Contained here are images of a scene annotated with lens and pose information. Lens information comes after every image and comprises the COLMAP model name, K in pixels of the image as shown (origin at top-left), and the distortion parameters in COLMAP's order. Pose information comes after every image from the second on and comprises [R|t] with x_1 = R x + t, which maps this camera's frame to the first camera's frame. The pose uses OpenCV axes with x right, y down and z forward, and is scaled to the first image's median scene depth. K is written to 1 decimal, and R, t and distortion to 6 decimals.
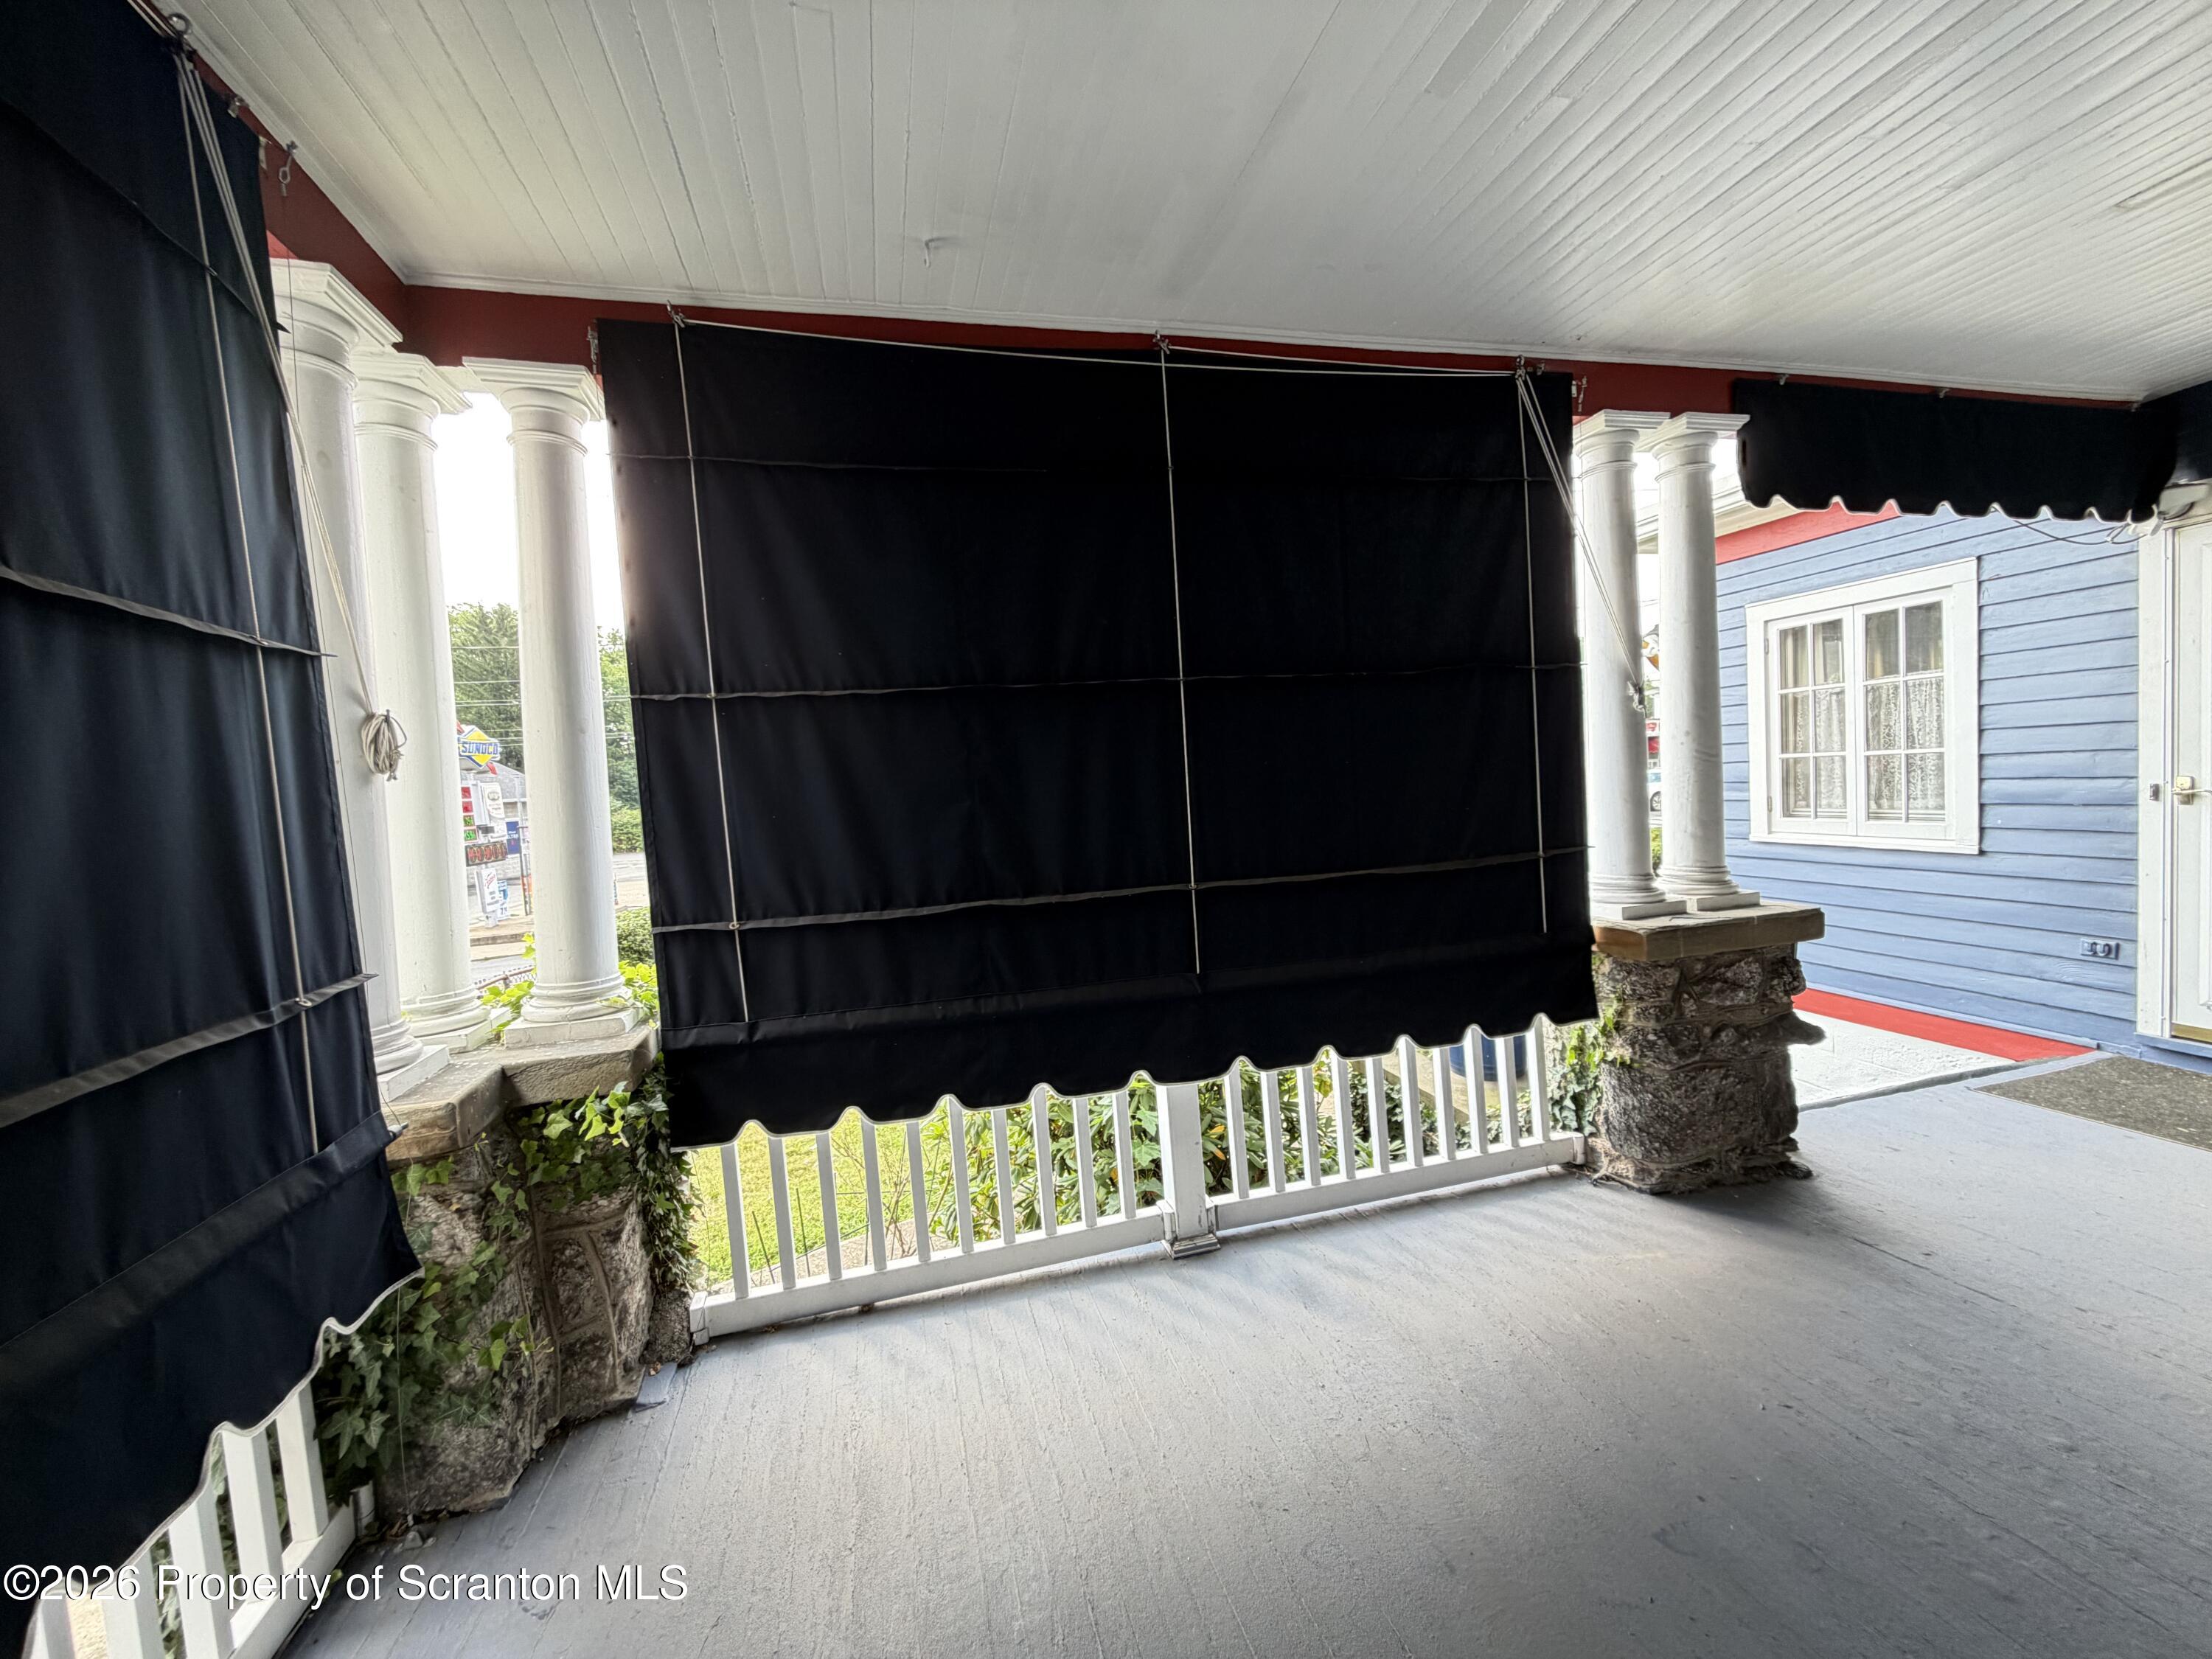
lens RADIAL K [[878.7, 0, 1095.9], [0, 878.7, 841.1], [0, 0, 1]] dist [-0.000717, -0.000019]
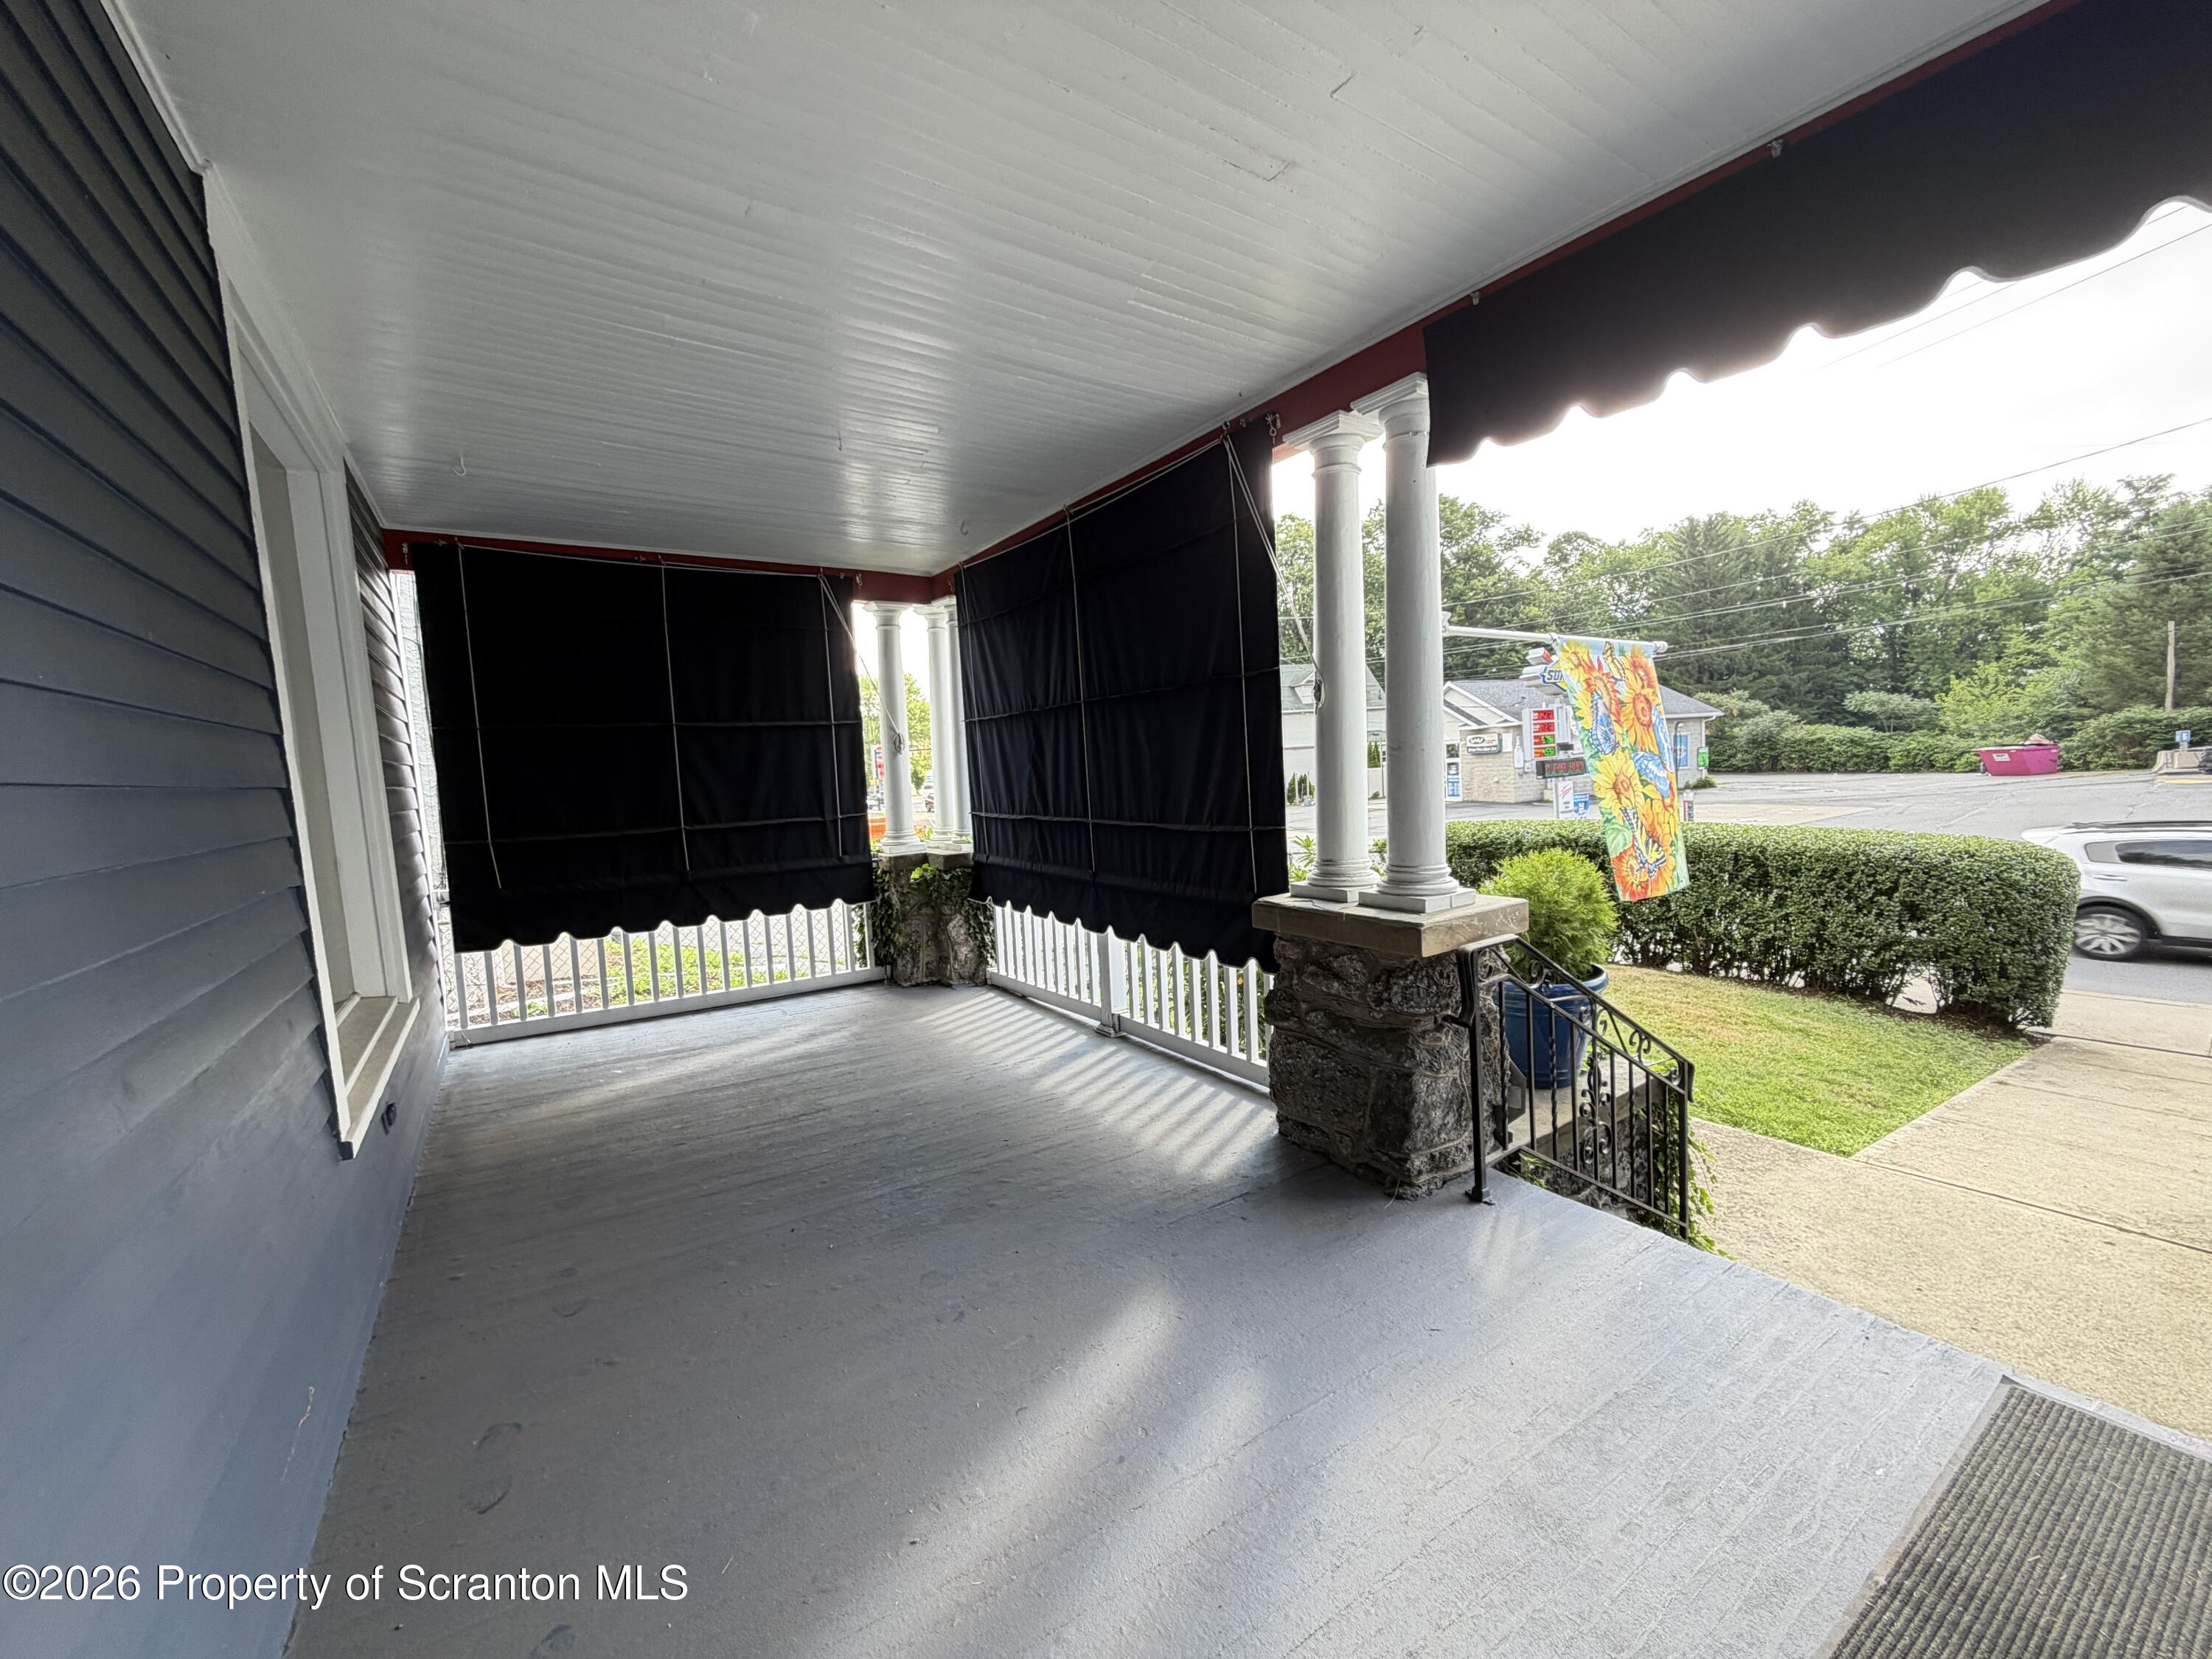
lens RADIAL K [[878.7, 0, 1095.9], [0, 878.7, 841.1], [0, 0, 1]] dist [-0.000717, -0.000019]
pose [[0.333832, 0.124777, -0.934338, 1.682564], [-0.029766, 0.992101, 0.121856, -0.116645], [0.942163, -0.012868, 0.334909, 0.416527]]
